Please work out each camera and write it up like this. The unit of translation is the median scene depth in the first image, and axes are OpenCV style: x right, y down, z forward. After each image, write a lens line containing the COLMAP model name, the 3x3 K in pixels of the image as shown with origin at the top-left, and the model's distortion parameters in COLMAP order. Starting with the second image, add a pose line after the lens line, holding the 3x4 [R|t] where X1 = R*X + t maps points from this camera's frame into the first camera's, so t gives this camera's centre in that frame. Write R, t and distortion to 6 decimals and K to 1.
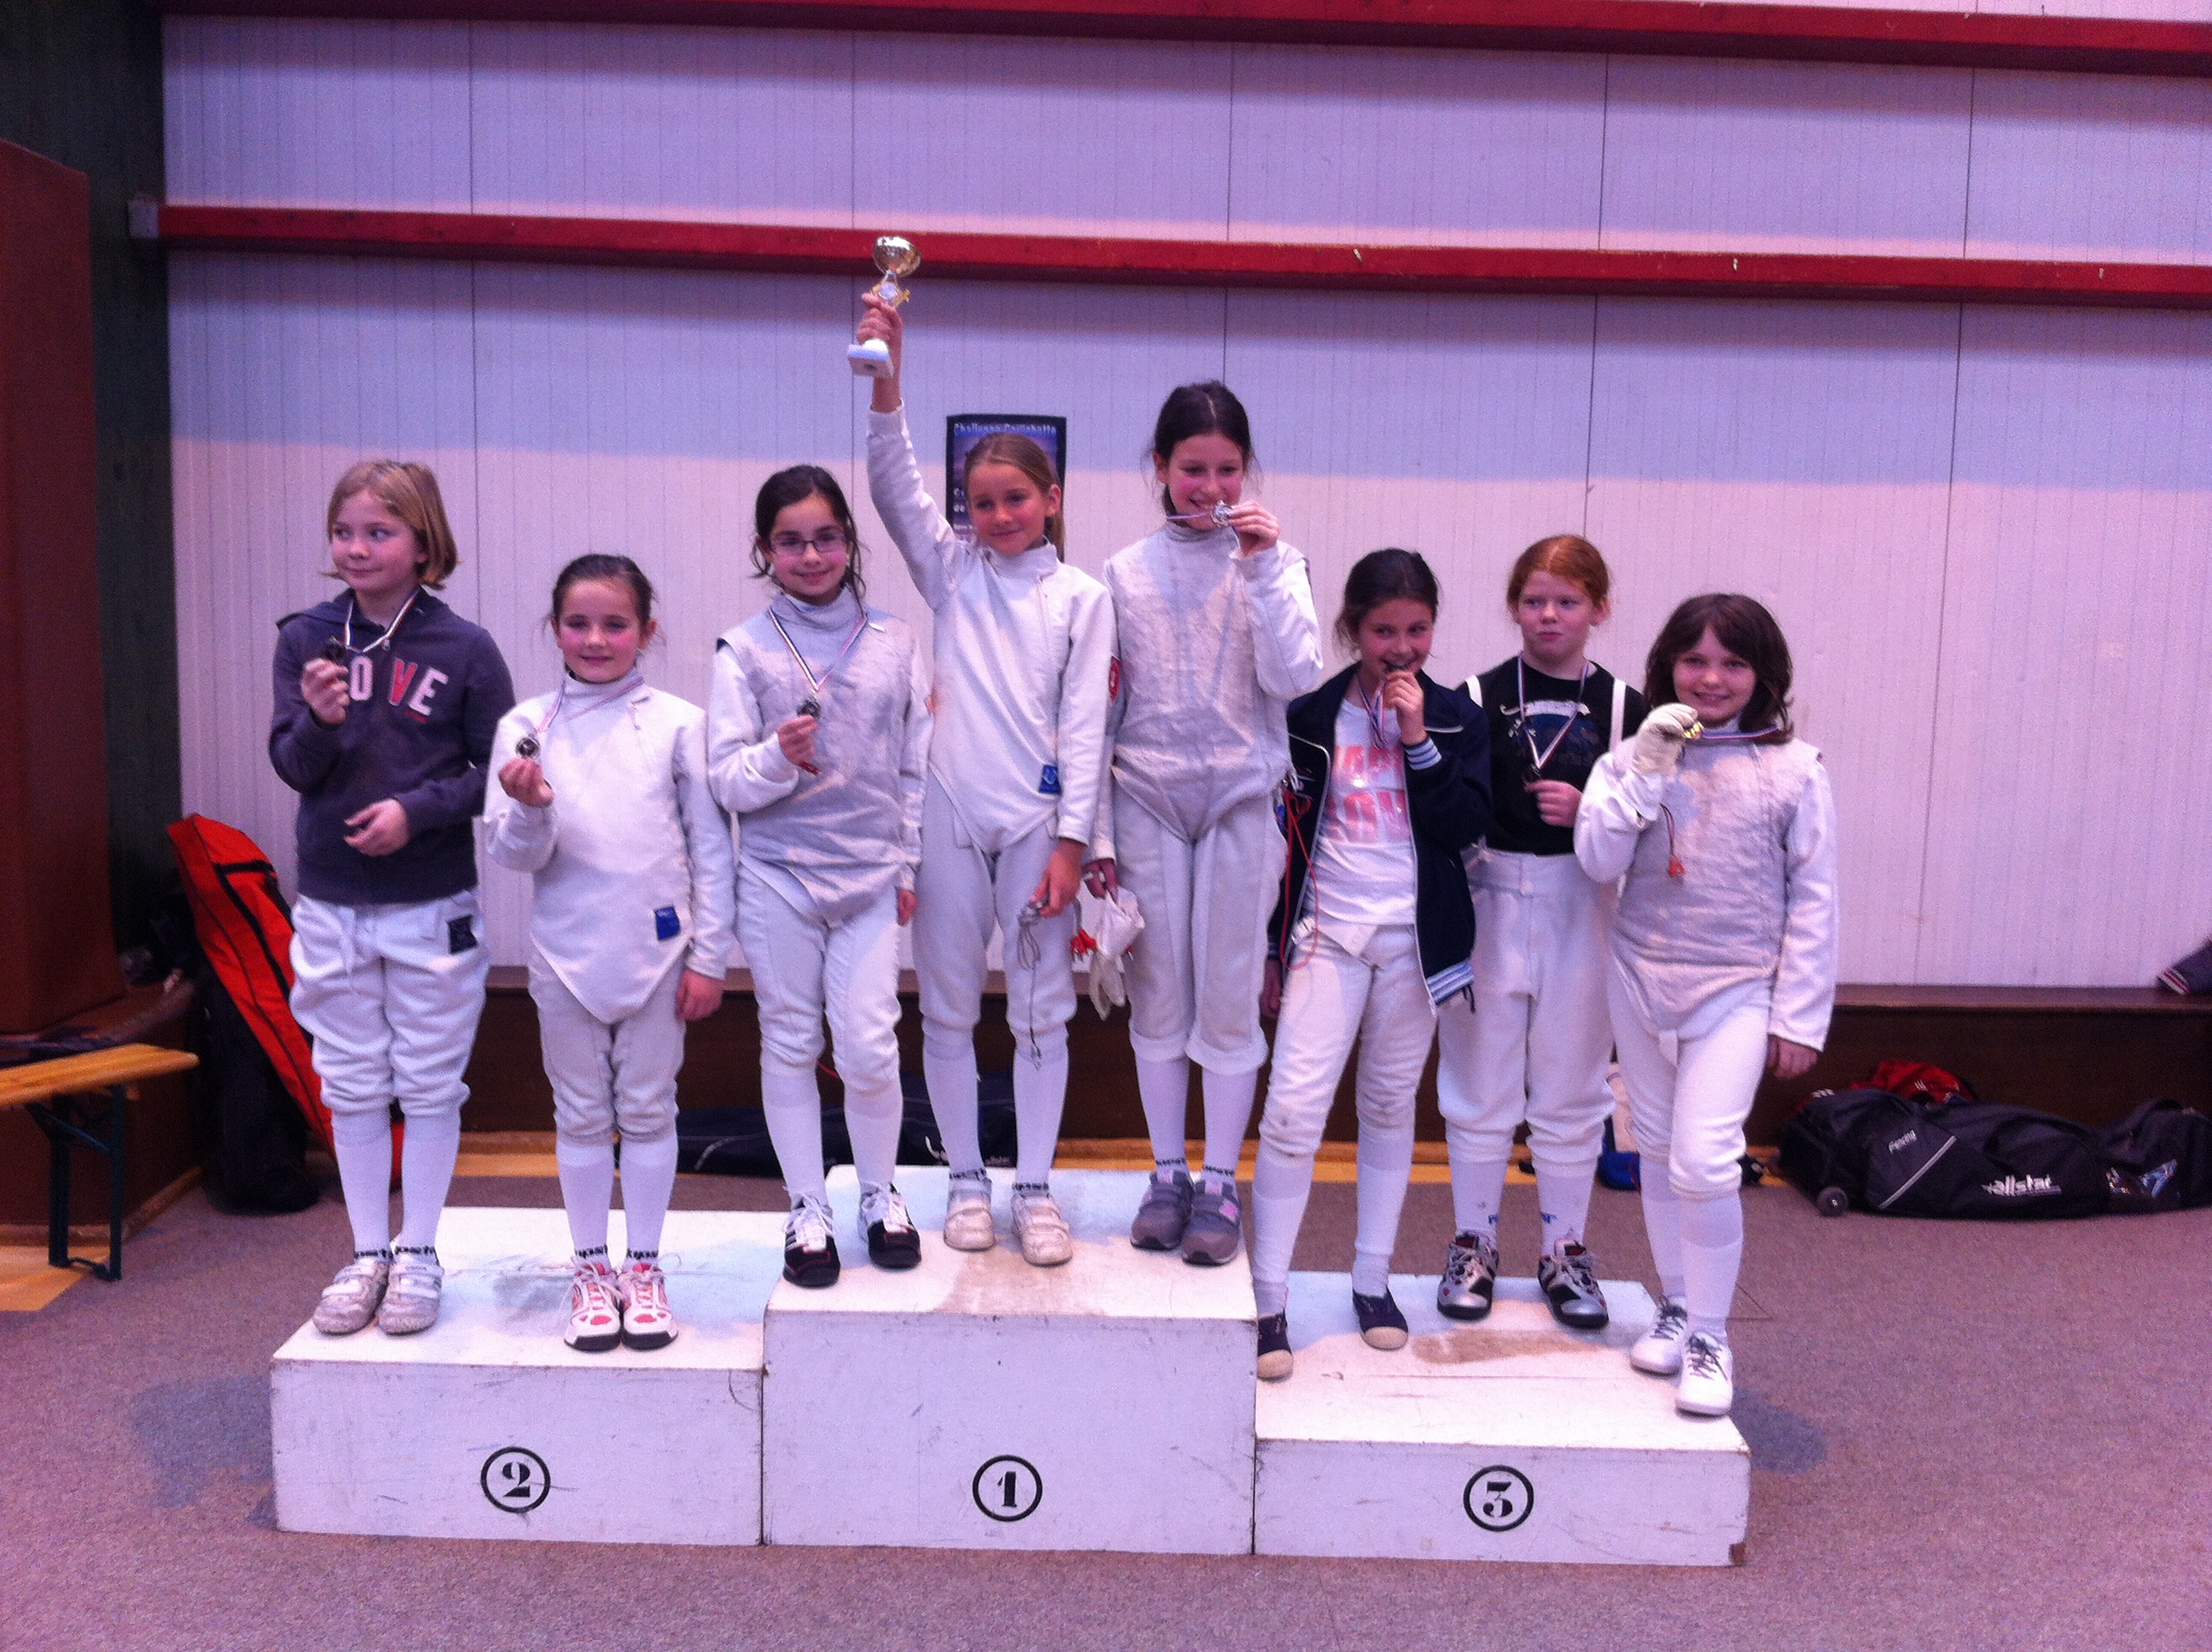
lens RADIAL K [[2116.9, 0, 1069.6], [0, 2116.9, 822.6], [0, 0, 1]] dist [0.073242, -0.265290]
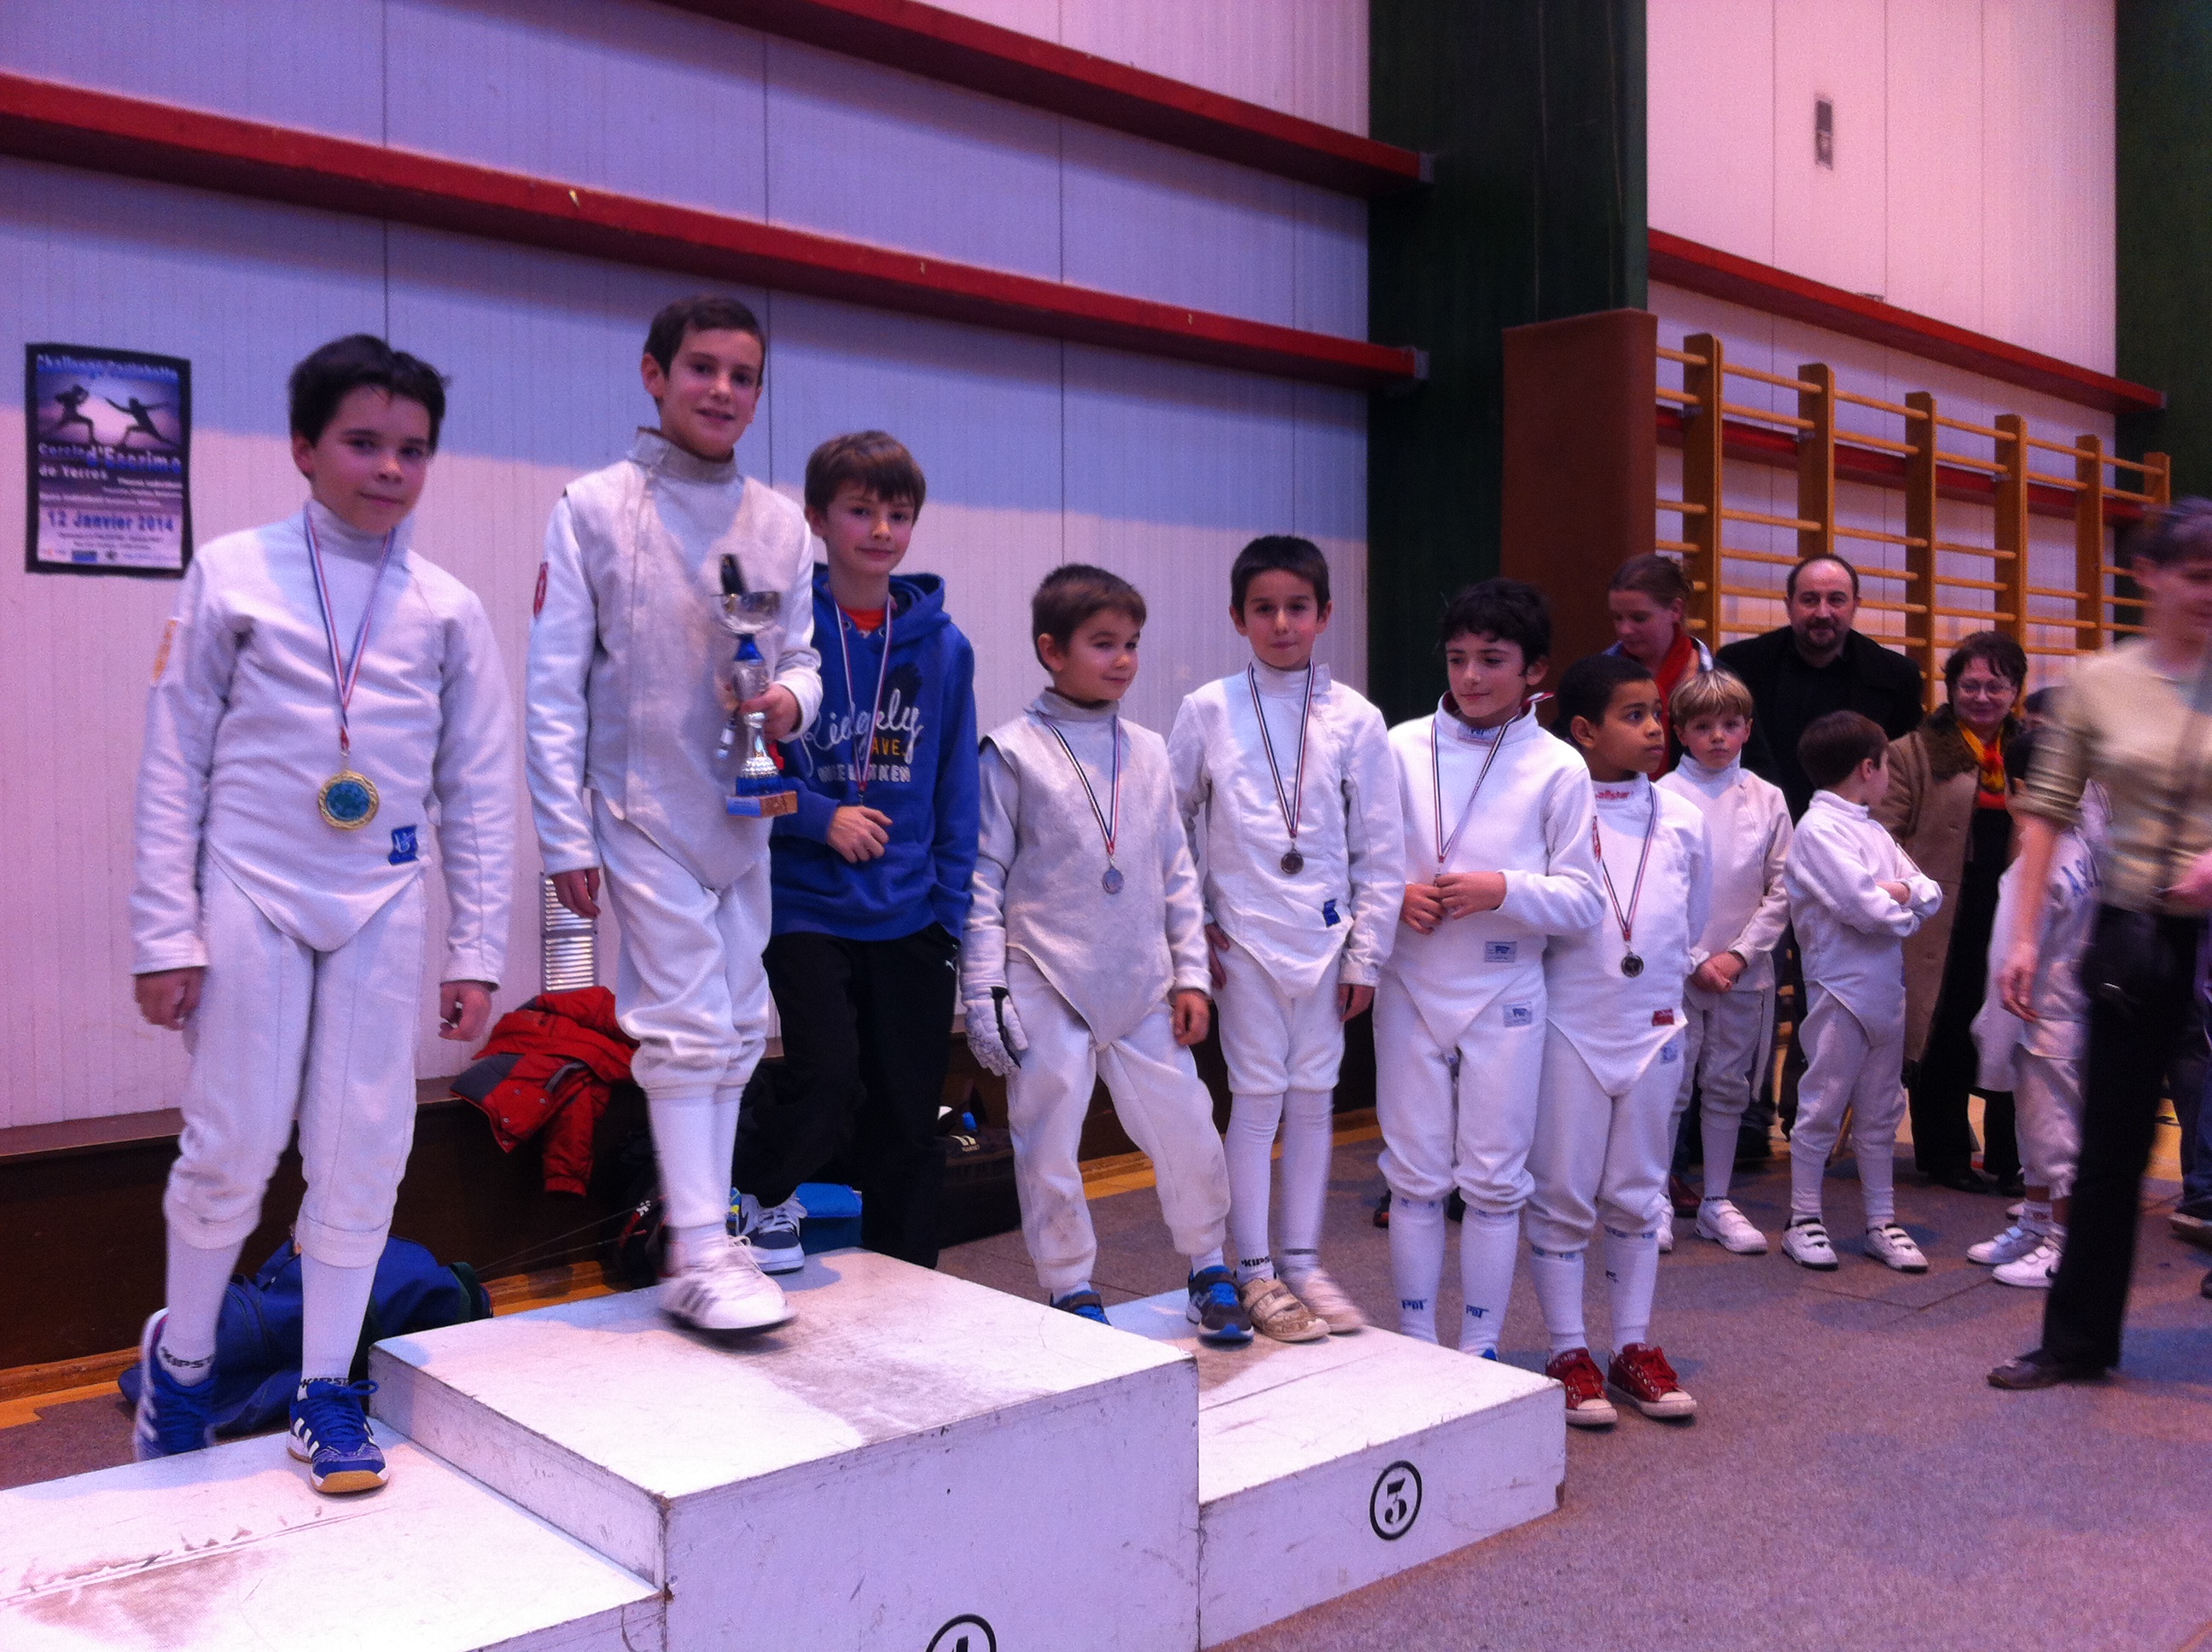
lens RADIAL K [[2116.9, 0, 1069.6], [0, 2116.9, 822.6], [0, 0, 1]] dist [0.073242, -0.265290]
pose [[0.736877, -0.044133, 0.674584, -0.484731], [0.094257, 0.994827, -0.037877, 0.054653], [-0.669423, 0.091495, 0.737225, 0.402506]]
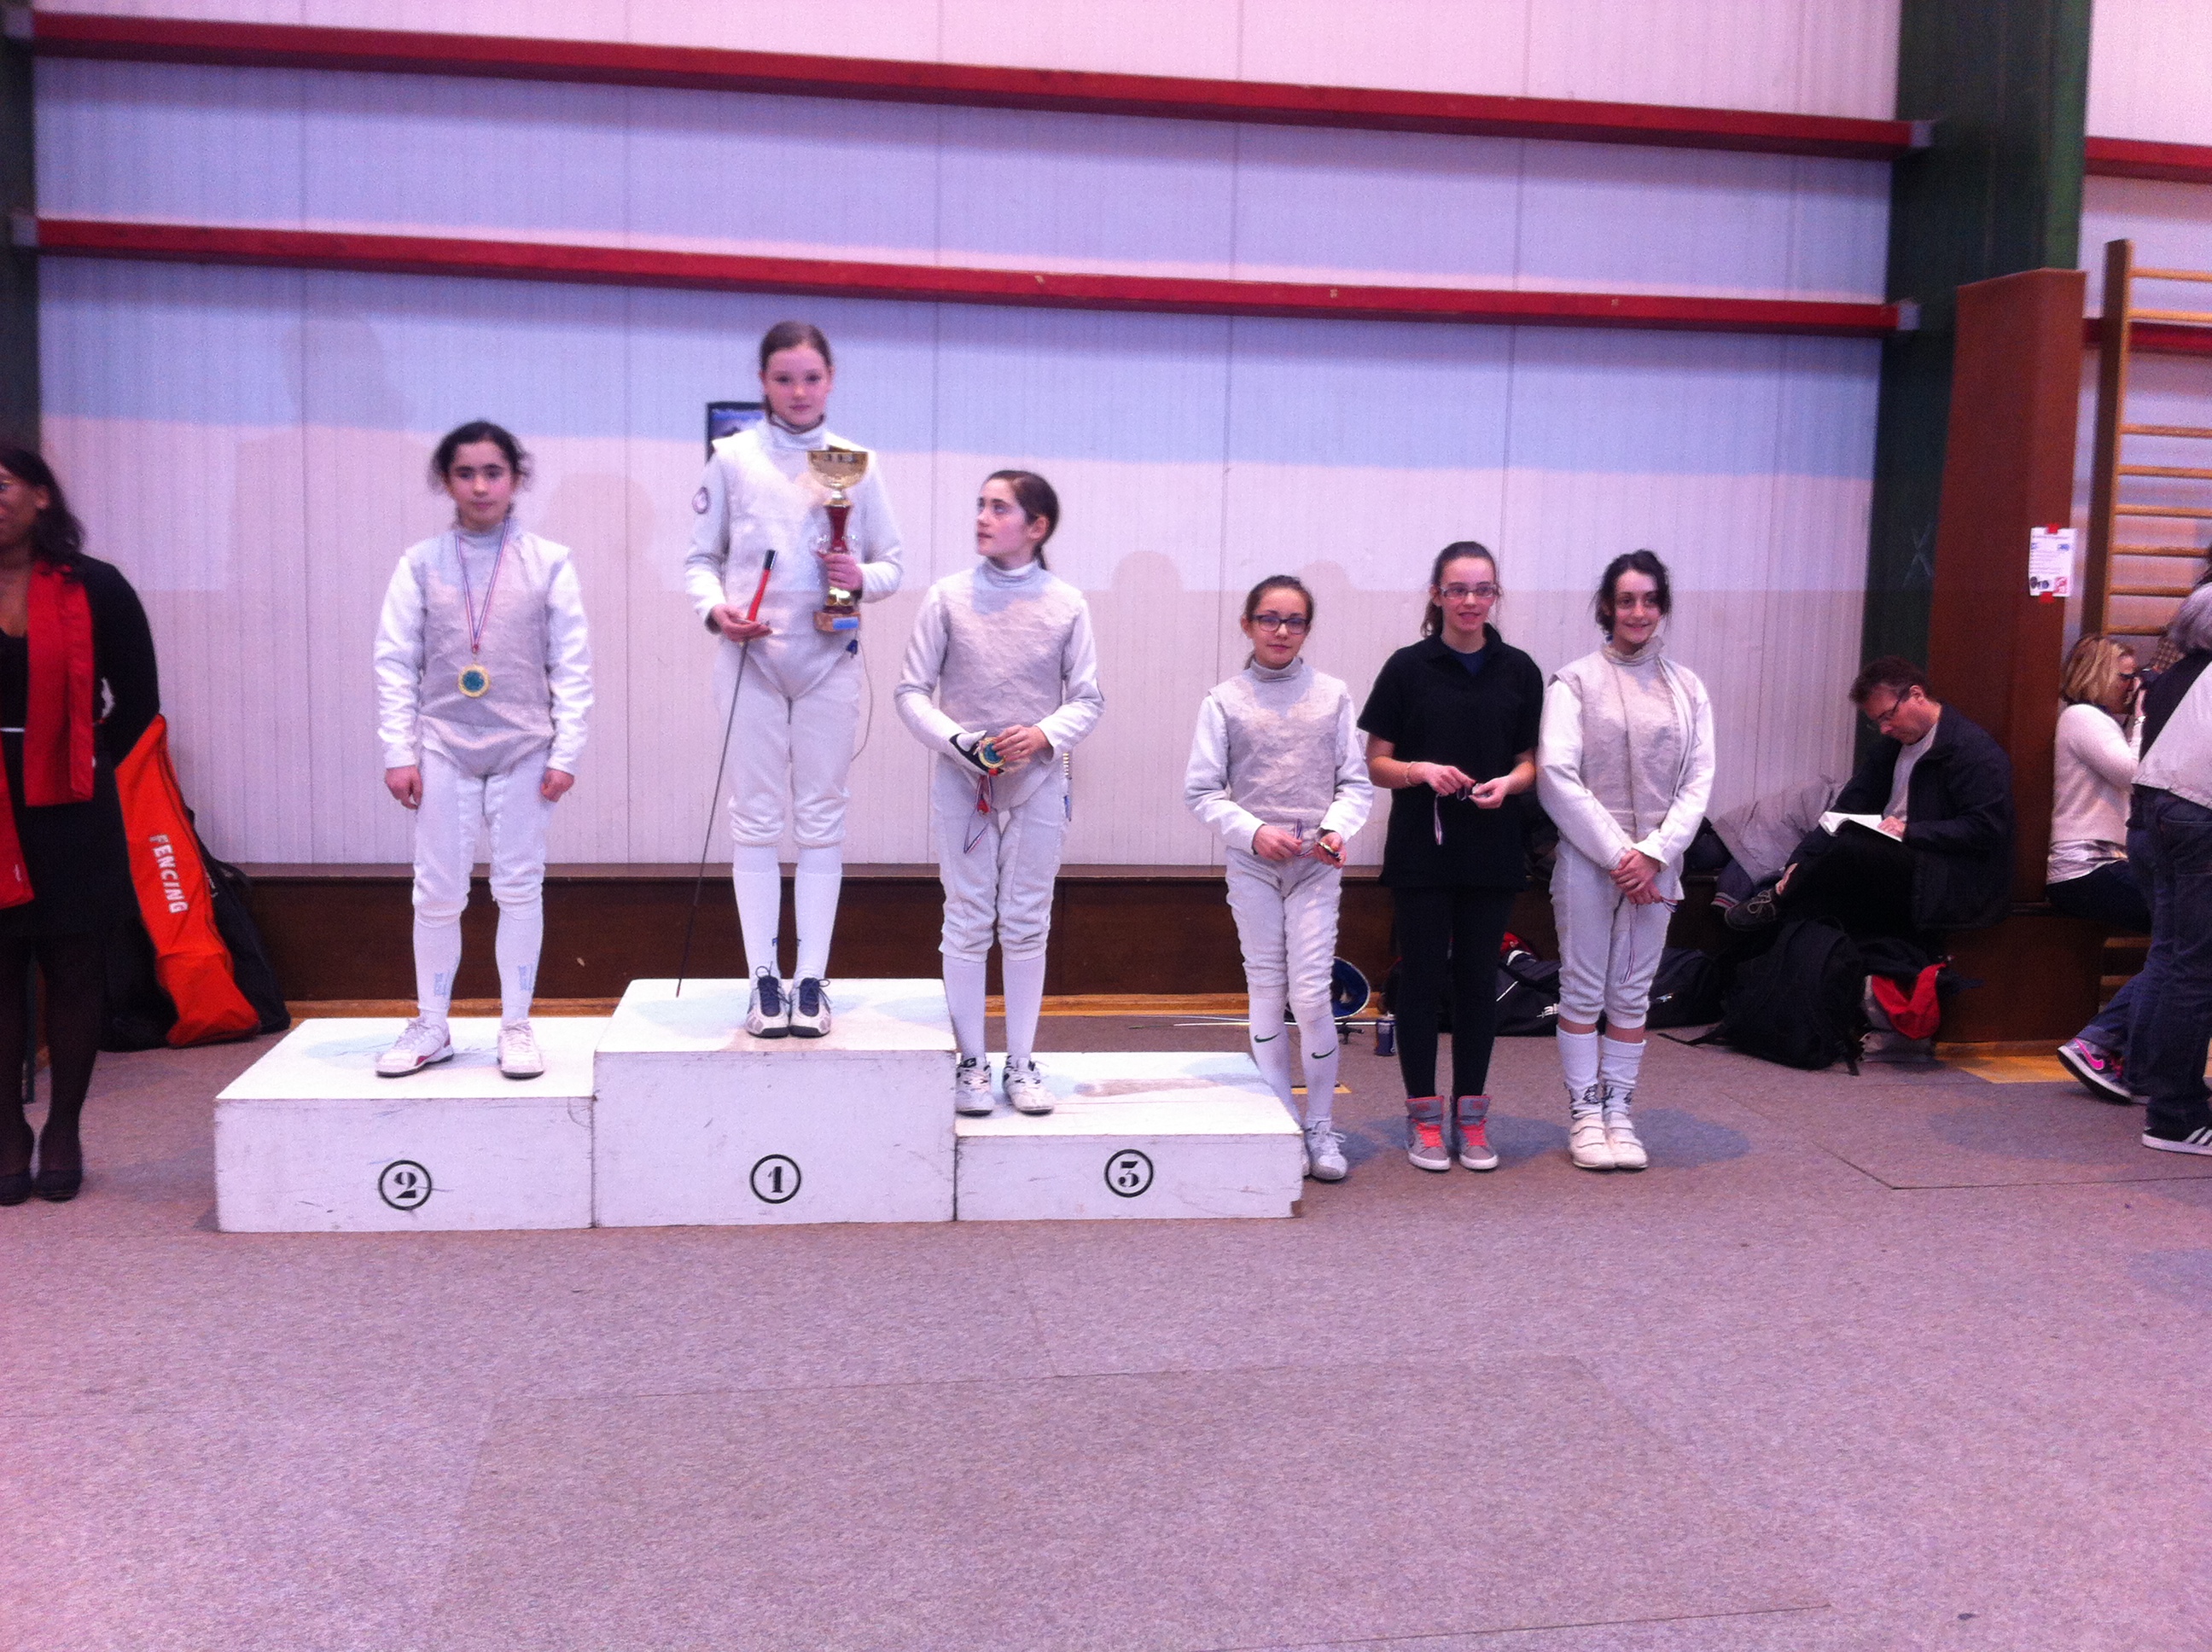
lens RADIAL K [[2116.9, 0, 1069.6], [0, 2116.9, 822.6], [0, 0, 1]] dist [0.073242, -0.265290]
pose [[0.992161, -0.010564, 0.124517, -0.009406], [0.010843, 0.999940, -0.001562, 0.086682], [-0.124493, 0.002900, 0.992216, -0.383206]]
